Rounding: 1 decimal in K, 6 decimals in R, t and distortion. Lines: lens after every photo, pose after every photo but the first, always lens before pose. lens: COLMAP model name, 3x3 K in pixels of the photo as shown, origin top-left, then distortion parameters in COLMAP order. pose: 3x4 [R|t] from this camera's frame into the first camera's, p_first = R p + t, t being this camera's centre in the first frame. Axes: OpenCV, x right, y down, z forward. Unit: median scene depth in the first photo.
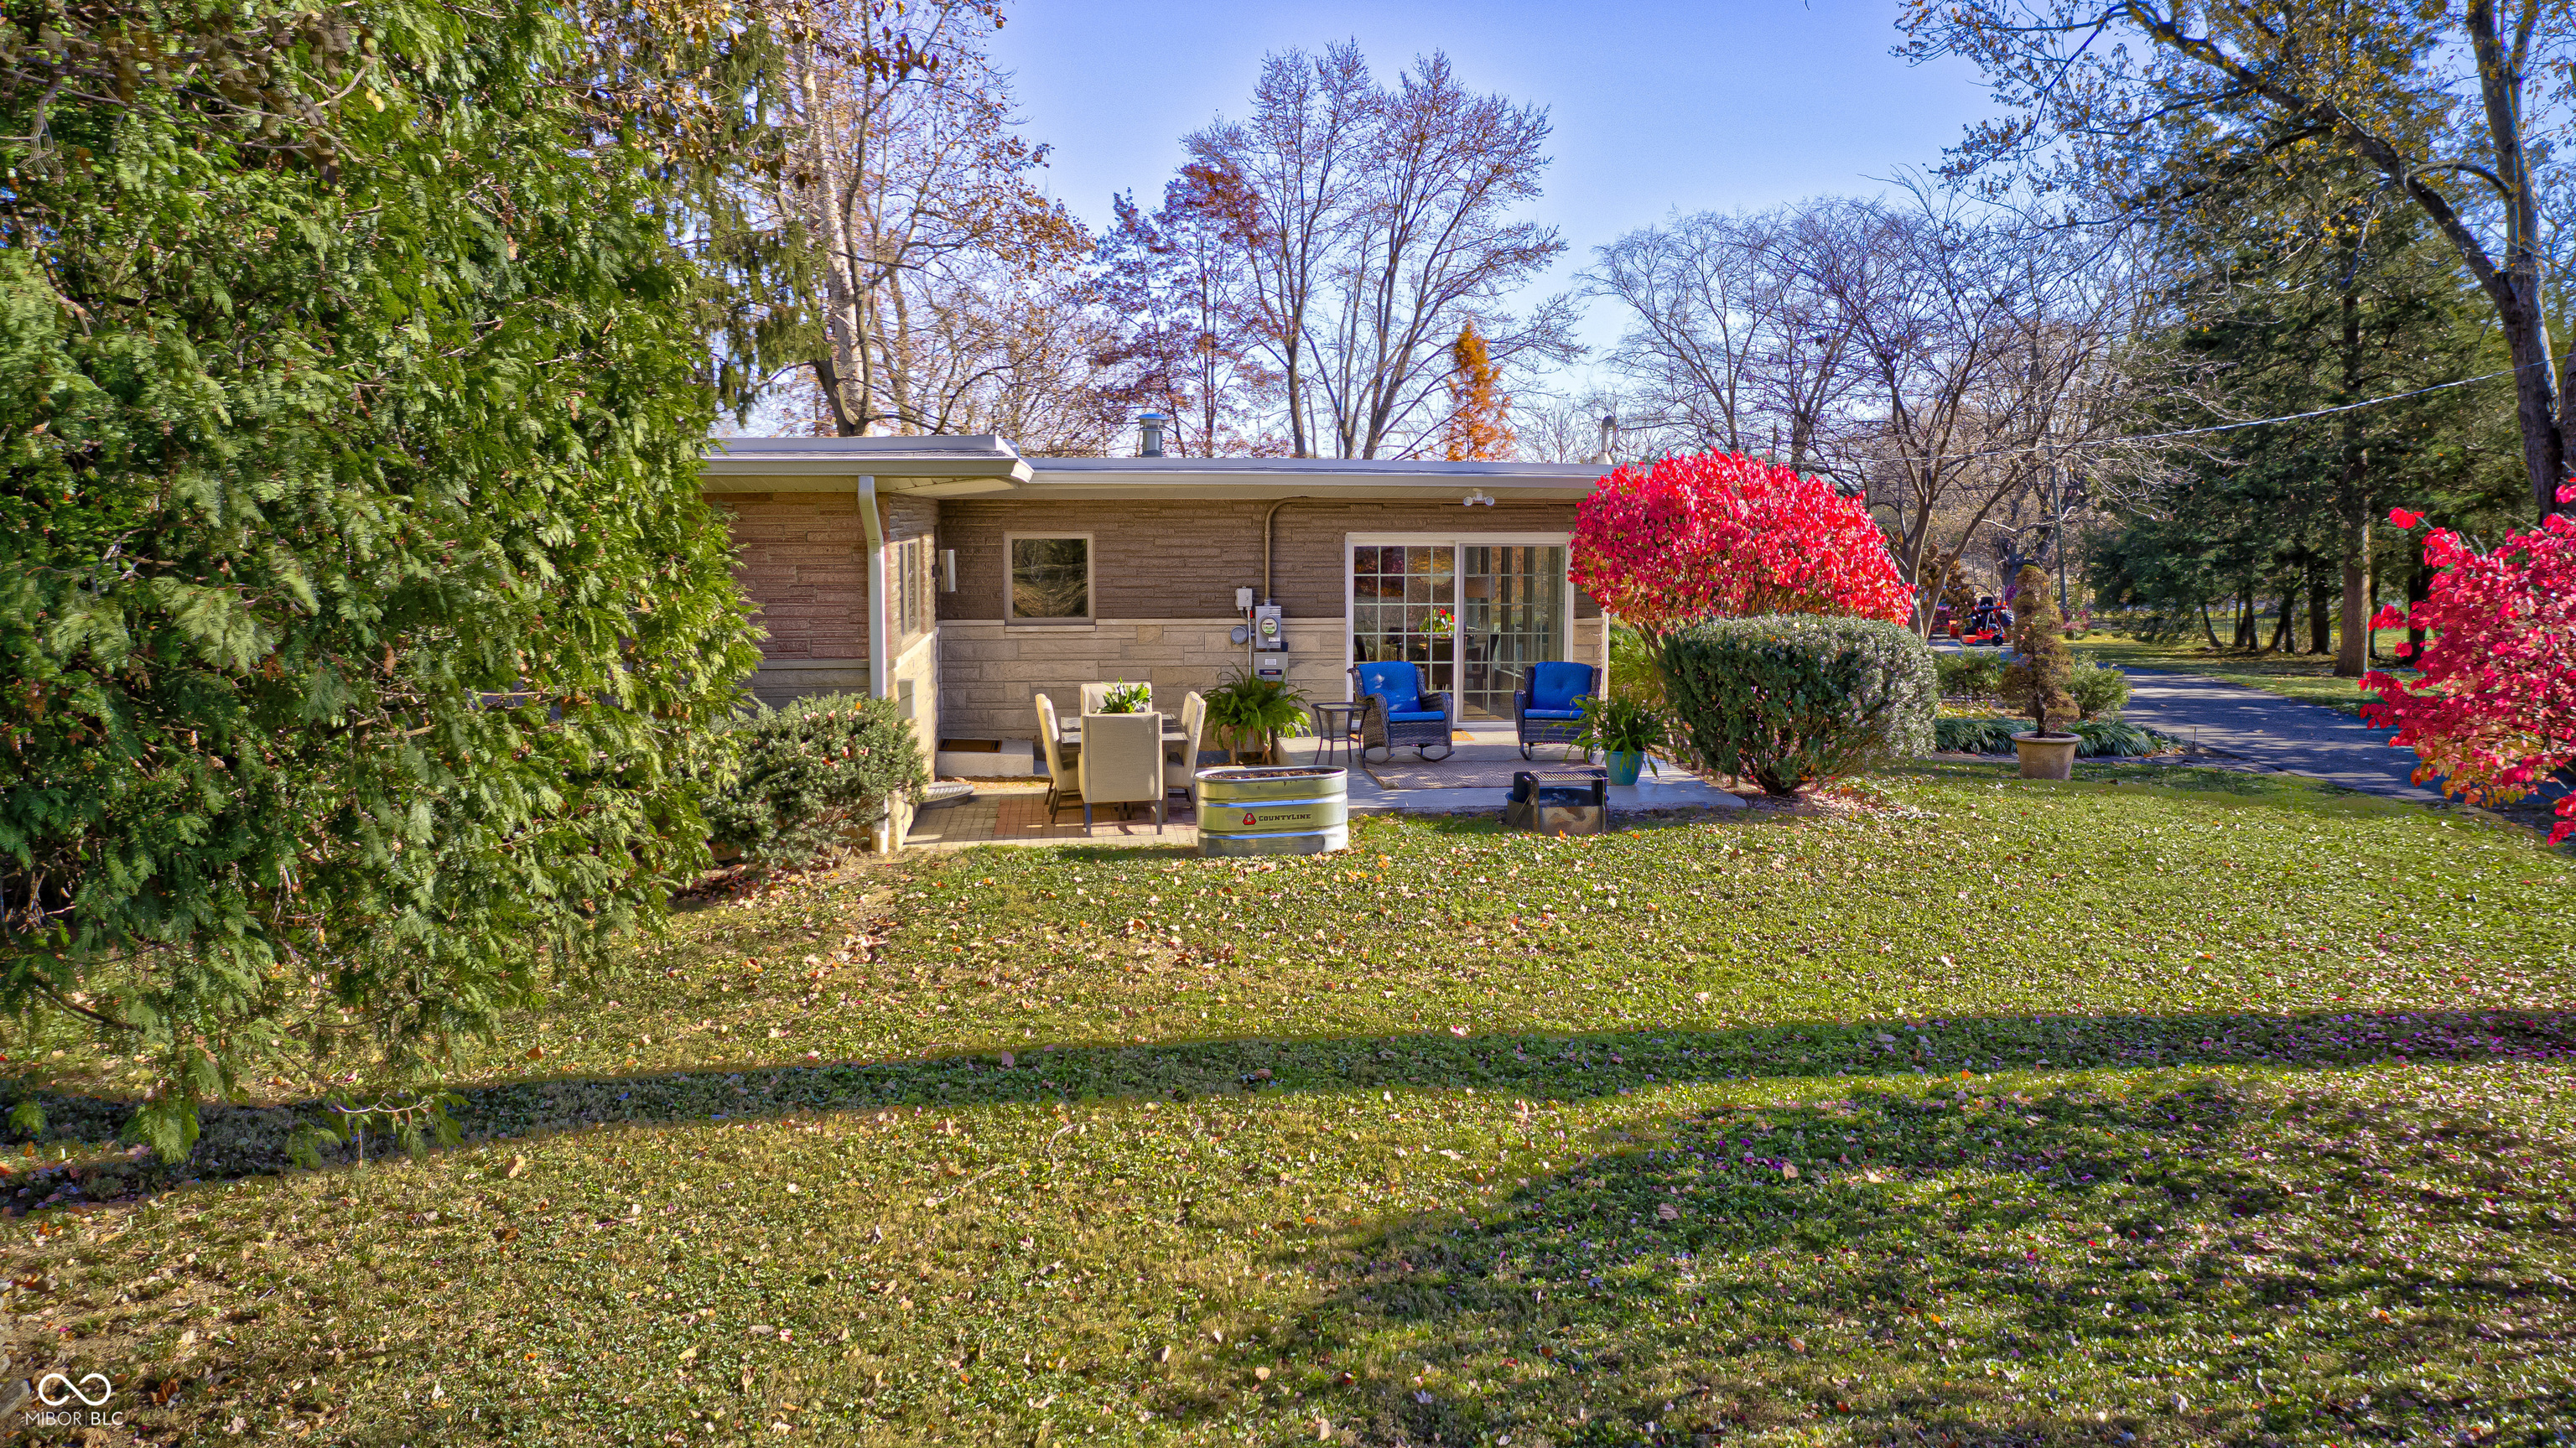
lens RADIAL K [[1993.1, 0, 1288.0], [0, 1993.1, 724.0], [0, 0, 1]] dist [-0.012539, 0.002602]
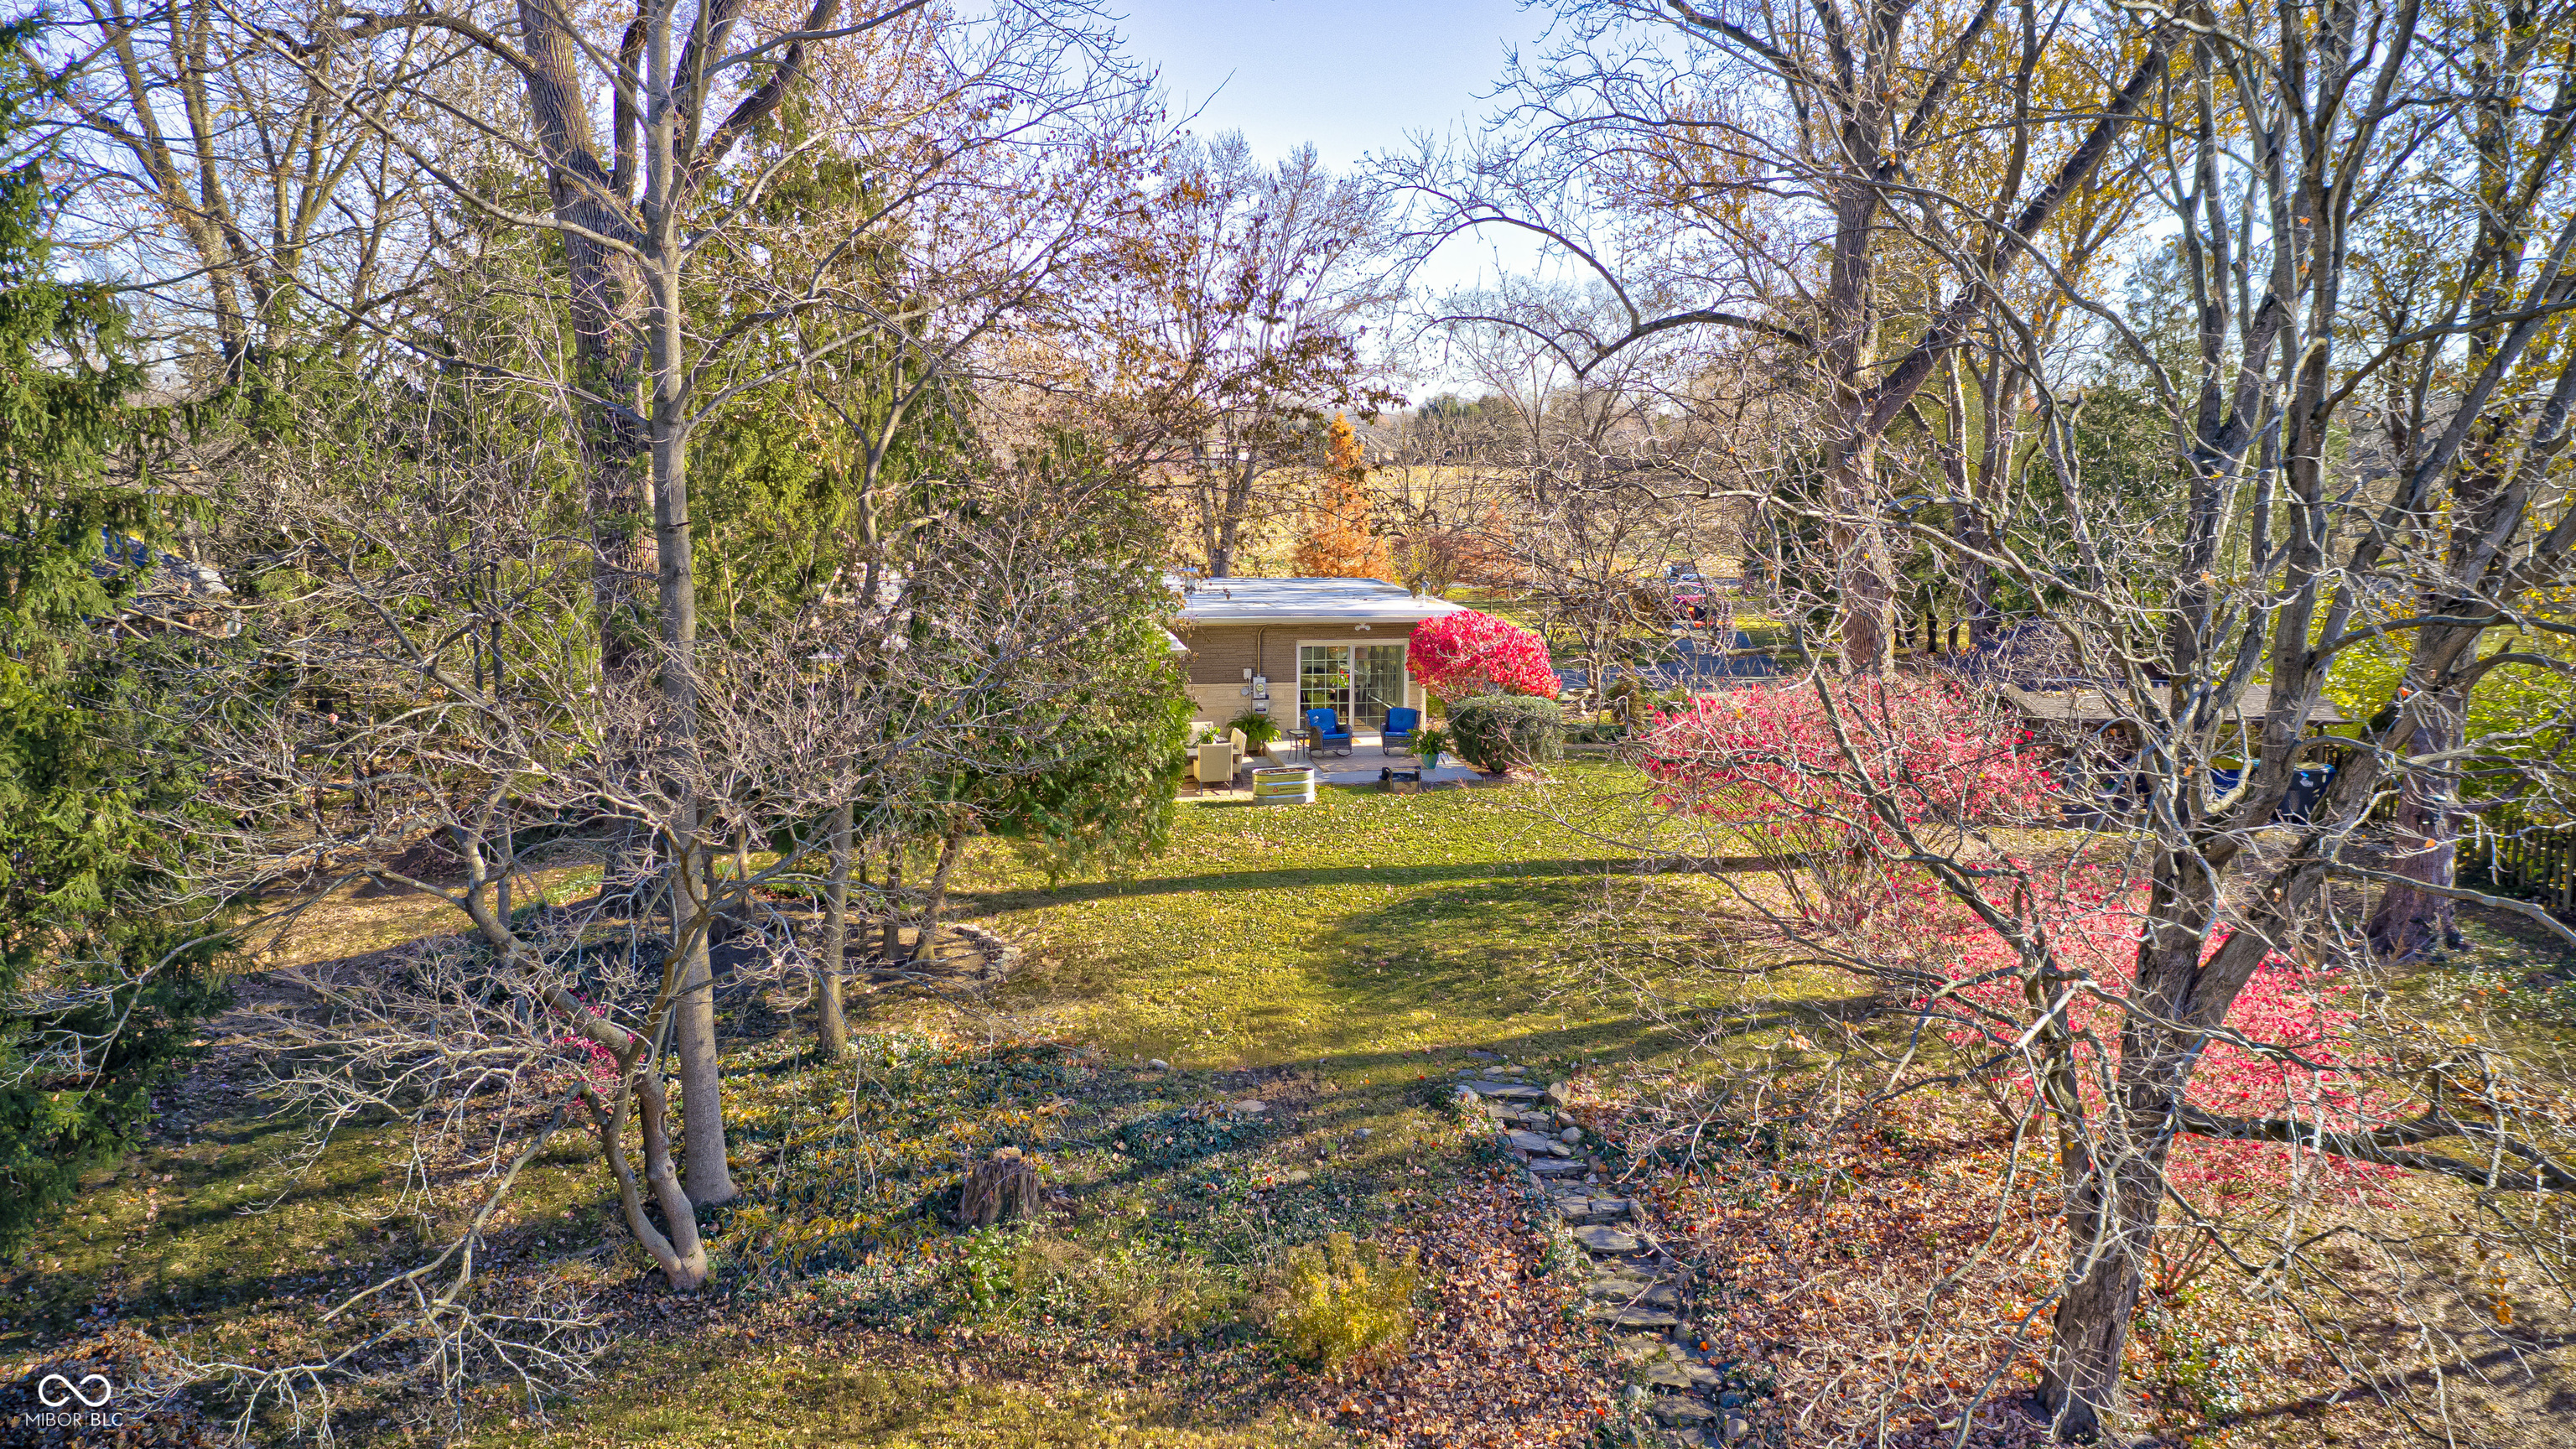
lens RADIAL K [[1993.2, 0, 1288.0], [0, 1993.2, 724.5], [0, 0, 1]] dist [-0.012539, 0.002602]
pose [[0.997093, -0.007985, 0.075775, -0.167882], [0.004655, 0.999020, 0.044023, -0.124758], [-0.076053, -0.043542, 0.996153, -1.278280]]
